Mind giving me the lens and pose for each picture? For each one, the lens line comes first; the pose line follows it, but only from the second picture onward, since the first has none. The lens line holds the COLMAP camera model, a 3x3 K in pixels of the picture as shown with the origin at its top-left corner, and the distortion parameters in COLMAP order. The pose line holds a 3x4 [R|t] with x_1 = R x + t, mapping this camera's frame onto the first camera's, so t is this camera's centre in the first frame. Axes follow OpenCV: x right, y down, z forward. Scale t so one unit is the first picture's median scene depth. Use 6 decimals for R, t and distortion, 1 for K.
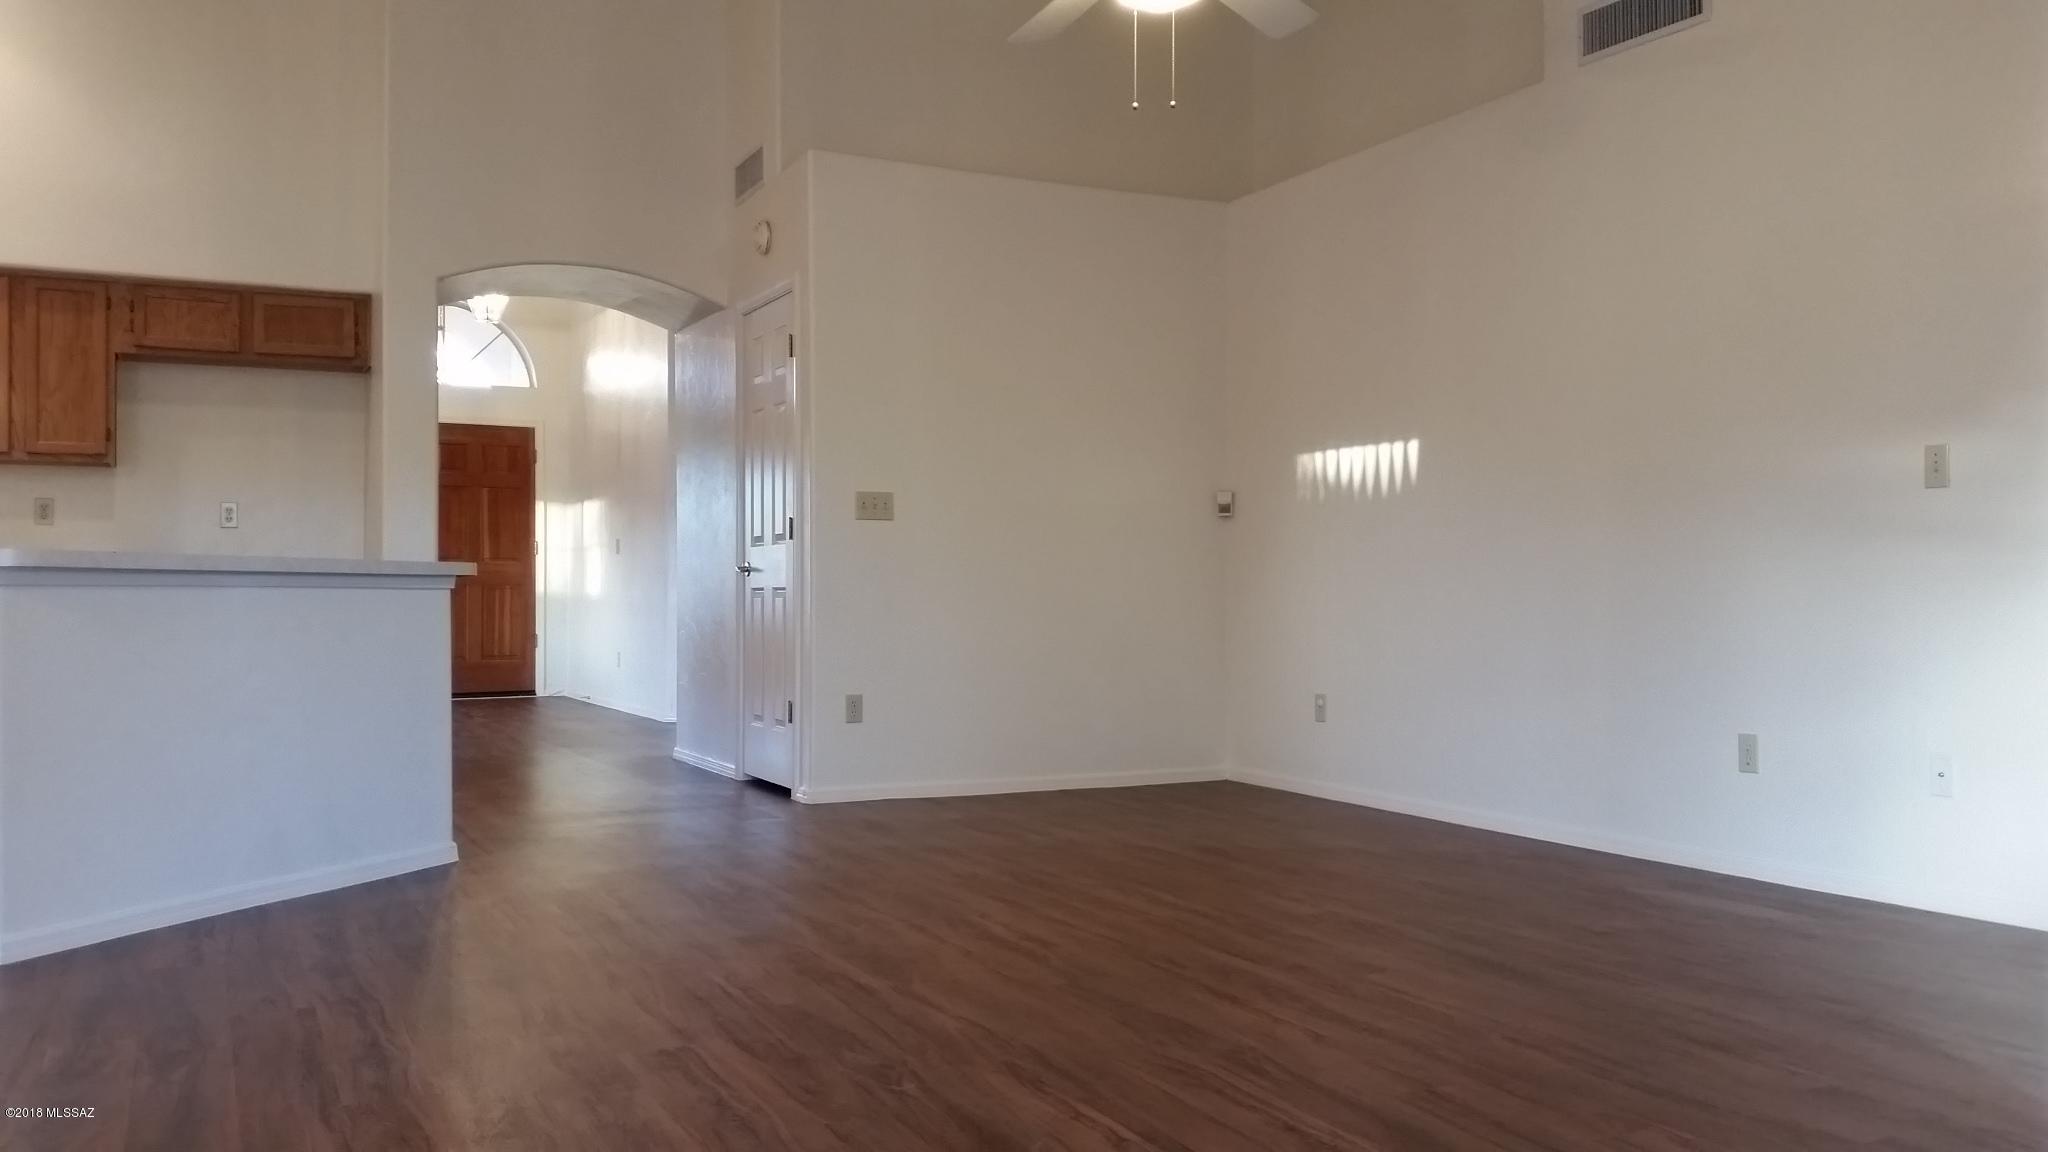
lens RADIAL K [[1622.9, 0, 1055.4], [0, 1622.9, 626.9], [0, 0, 1]] dist [-0.003896, -0.054814]
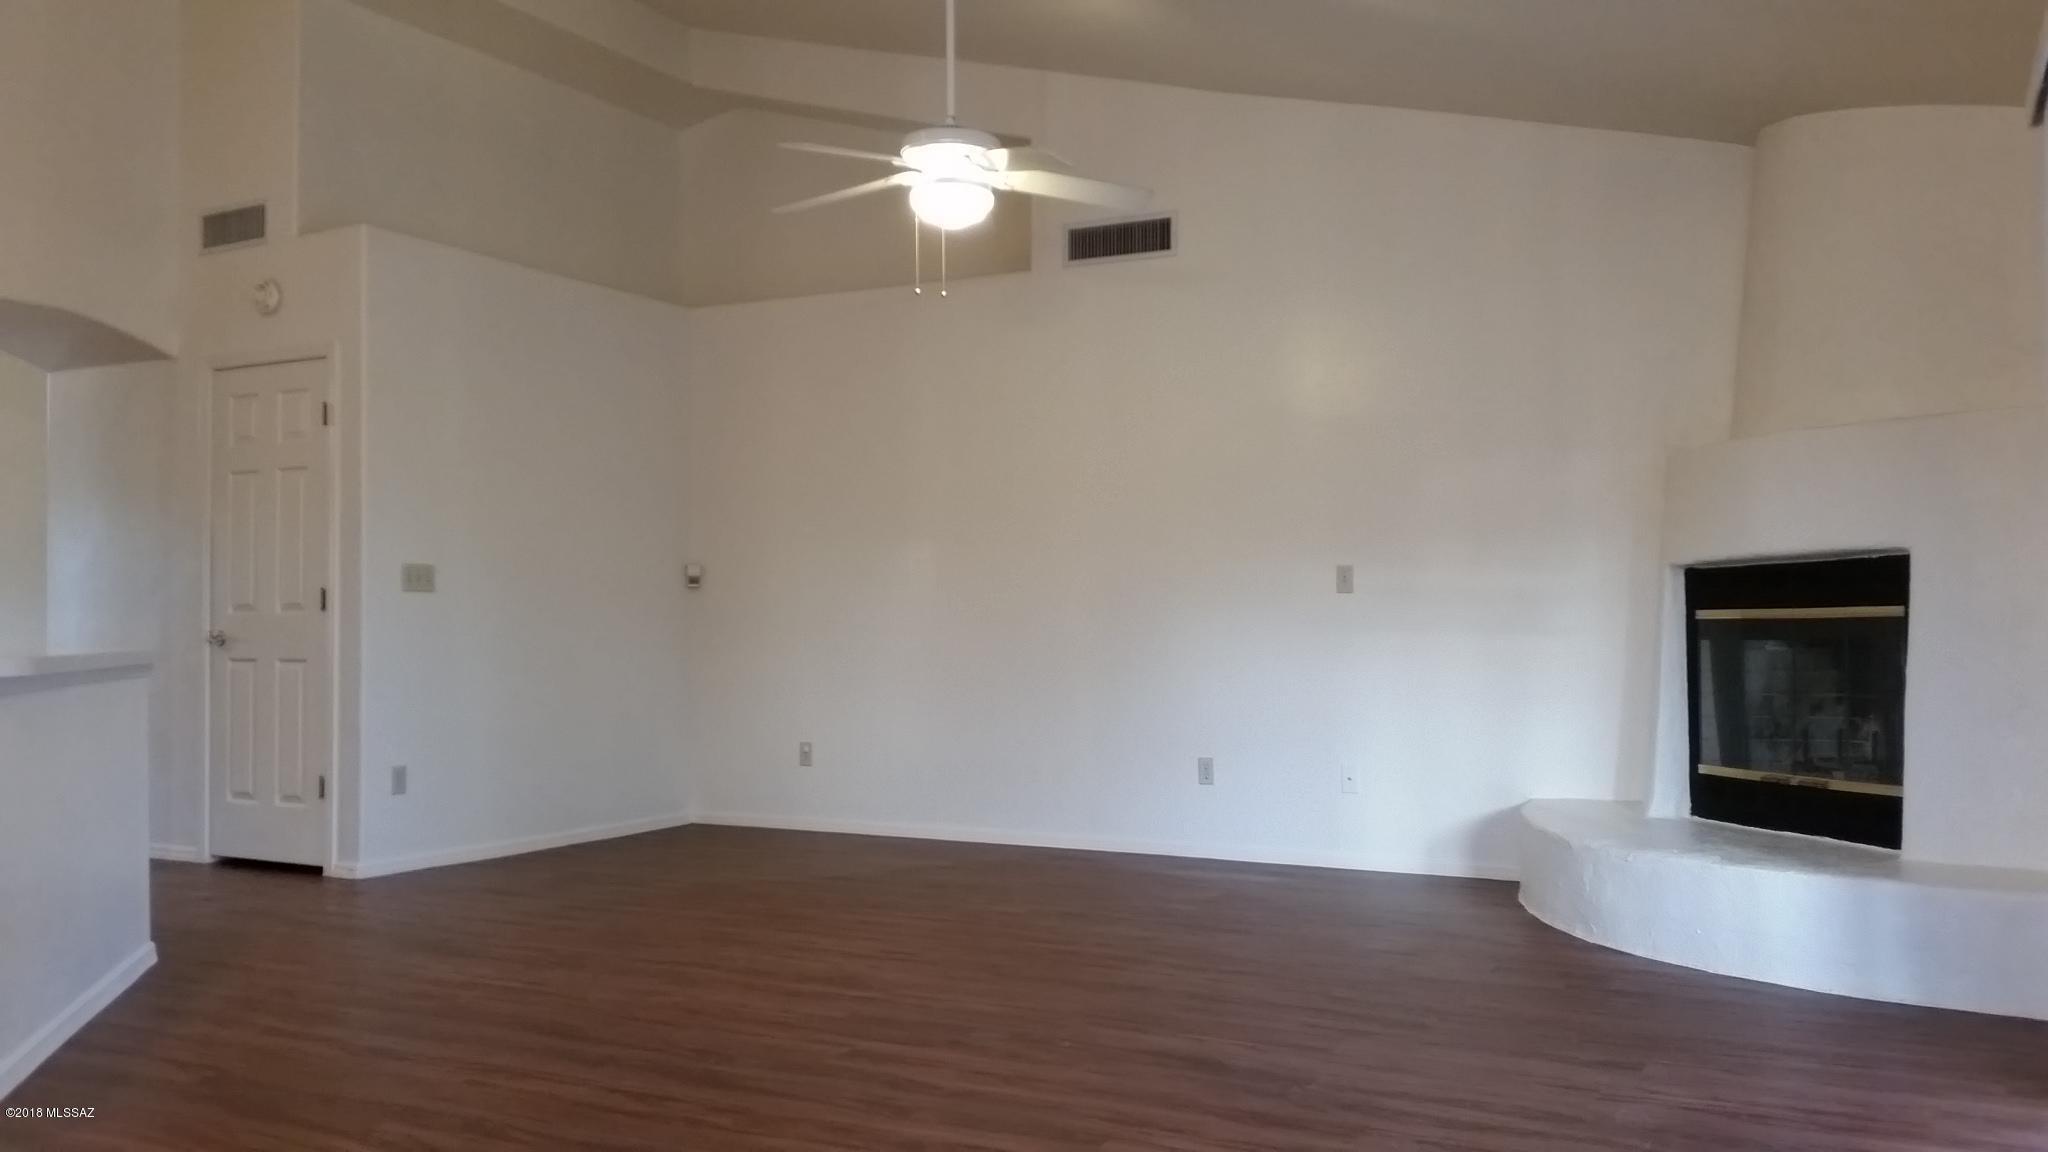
lens RADIAL K [[1622.9, 0, 1037.5], [0, 1622.9, 572.2], [0, 0, 1]] dist [-0.003896, -0.054814]
pose [[0.798245, 0.011570, 0.602222, -0.411391], [0.016764, 0.999001, -0.041414, -0.029827], [-0.602100, 0.043154, 0.797254, -0.043069]]
